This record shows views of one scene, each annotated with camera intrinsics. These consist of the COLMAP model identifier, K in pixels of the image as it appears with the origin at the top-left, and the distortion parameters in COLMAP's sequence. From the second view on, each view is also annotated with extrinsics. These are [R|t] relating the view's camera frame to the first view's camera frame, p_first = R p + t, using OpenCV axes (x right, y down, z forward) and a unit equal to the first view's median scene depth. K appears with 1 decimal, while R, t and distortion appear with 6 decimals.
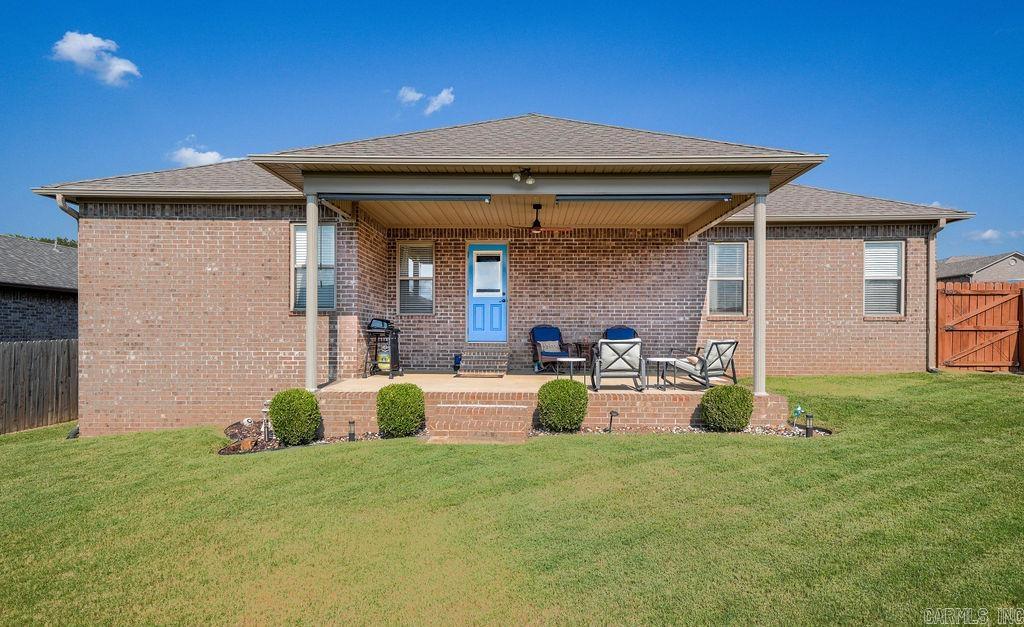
lens RADIAL K [[654.6, 0, 512.7], [0, 654.6, 320.7], [0, 0, 1]] dist [0.000776, 0.000025]
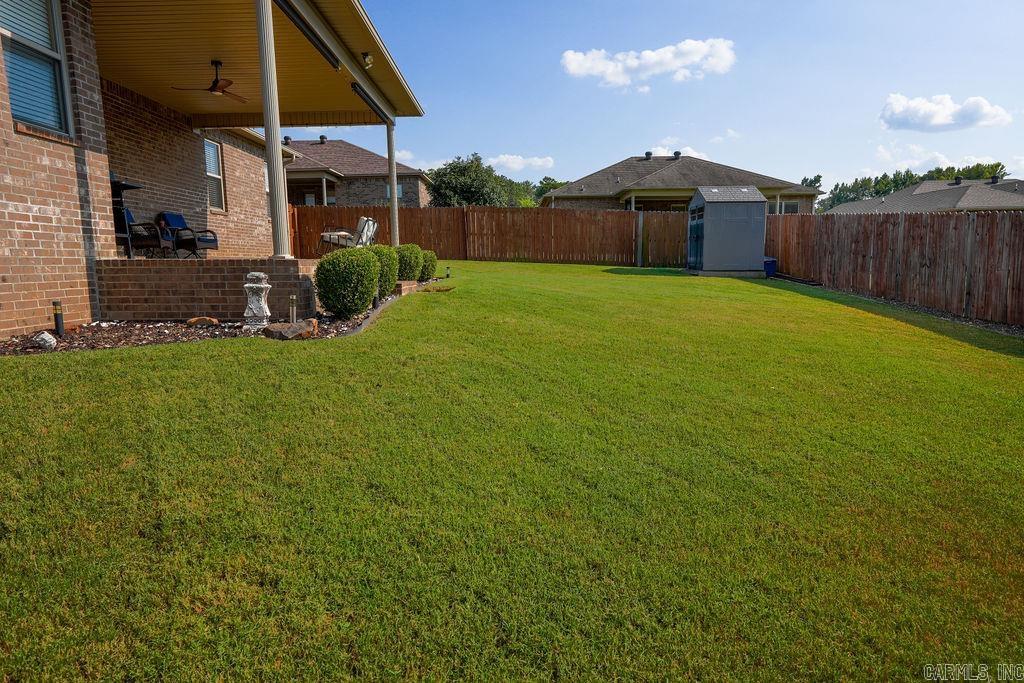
lens RADIAL K [[597.2, 0, 512.6], [0, 597.2, 341.0], [0, 0, 1]] dist [0.001745, 0.000381]
pose [[-0.004676, -0.130959, 0.991377, -0.825757], [-0.002508, 0.991386, 0.130948, 0.091394], [-0.999986, -0.001874, -0.004964, 0.617194]]
